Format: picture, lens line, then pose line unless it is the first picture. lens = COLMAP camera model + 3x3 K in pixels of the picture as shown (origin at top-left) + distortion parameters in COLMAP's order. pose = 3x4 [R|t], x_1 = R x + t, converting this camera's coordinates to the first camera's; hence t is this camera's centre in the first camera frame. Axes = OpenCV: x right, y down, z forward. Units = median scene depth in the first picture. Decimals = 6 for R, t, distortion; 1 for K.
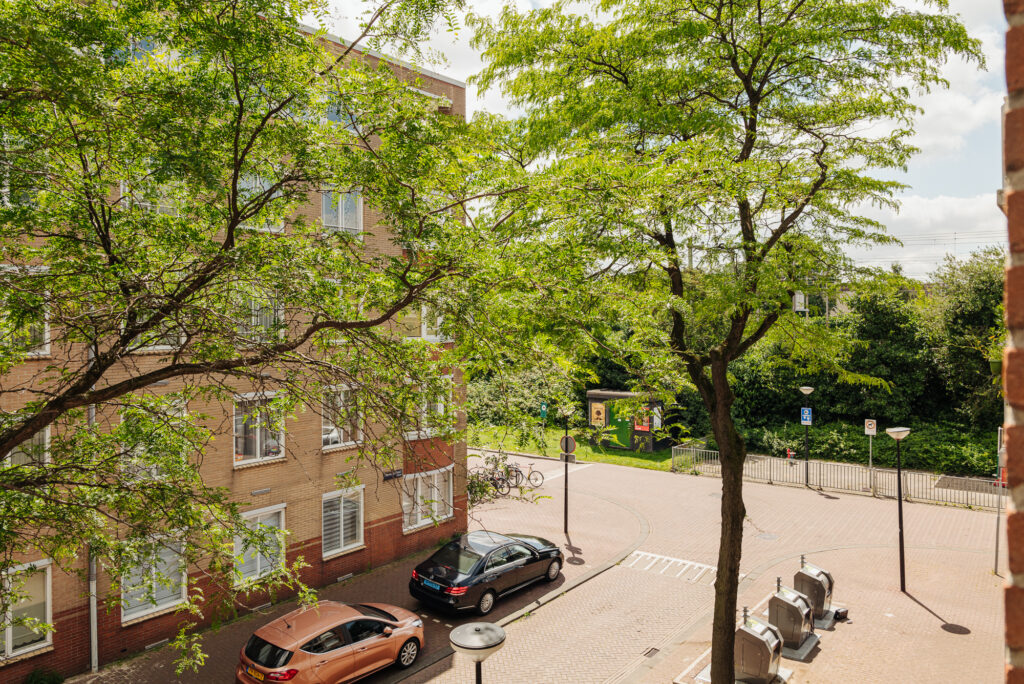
lens RADIAL K [[732.0, 0, 523.4], [0, 732.0, 310.3], [0, 0, 1]] dist [-0.007378, -0.003124]
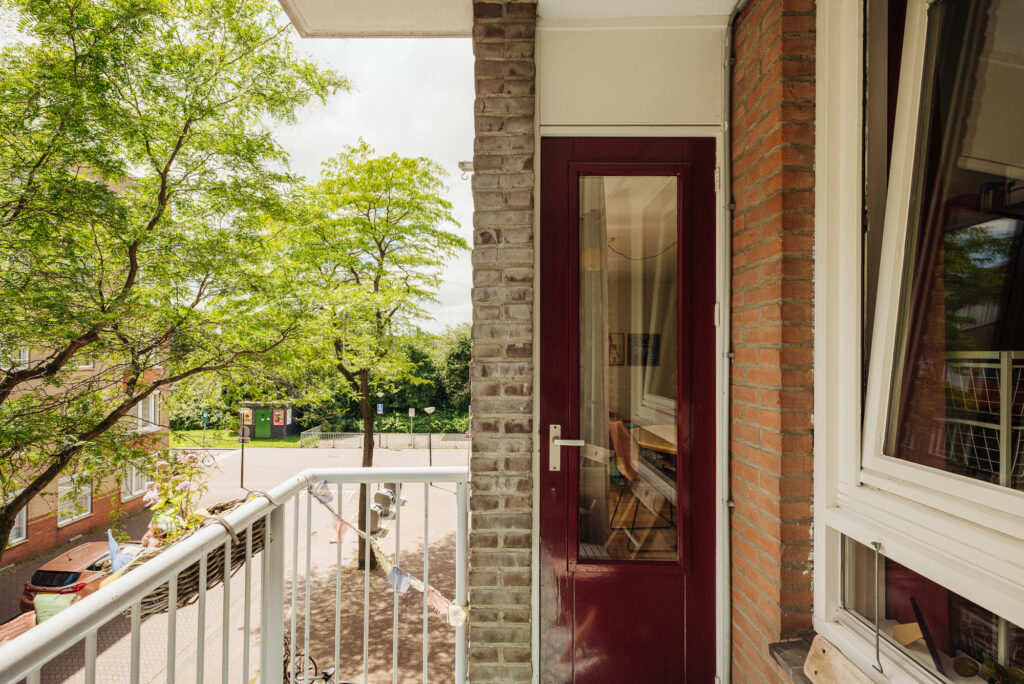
lens RADIAL K [[500.1, 0, 508.9], [0, 500.1, 345.8], [0, 0, 1]] dist [0.005776, -0.001203]
pose [[0.784640, 0.023901, 0.619490, -0.165920], [-0.018198, 0.999714, -0.015522, -0.000012], [-0.619684, 0.000906, 0.784851, -0.218826]]
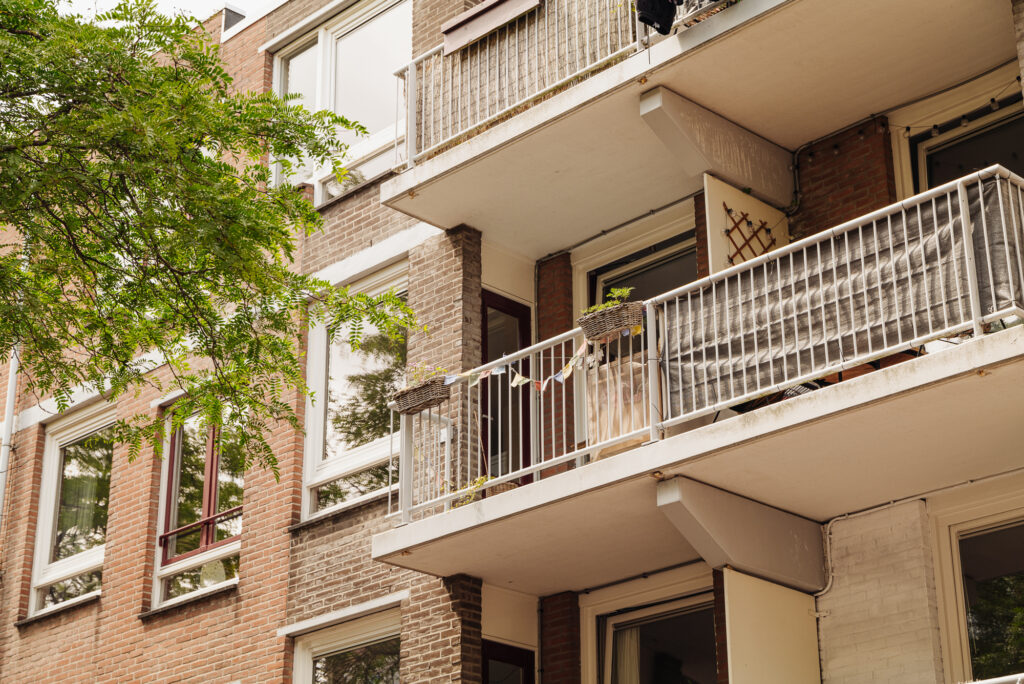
lens RADIAL K [[1954.5, 0, 511.9], [0, 1954.5, 341.6], [0, 0, 1]] dist [-0.005088, 0.000000]
pose [[0.122922, 0.399517, 0.908447, -7.378792], [-0.000239, 0.915401, -0.402543, 3.337124], [-0.992416, 0.049264, 0.112618, -0.593181]]
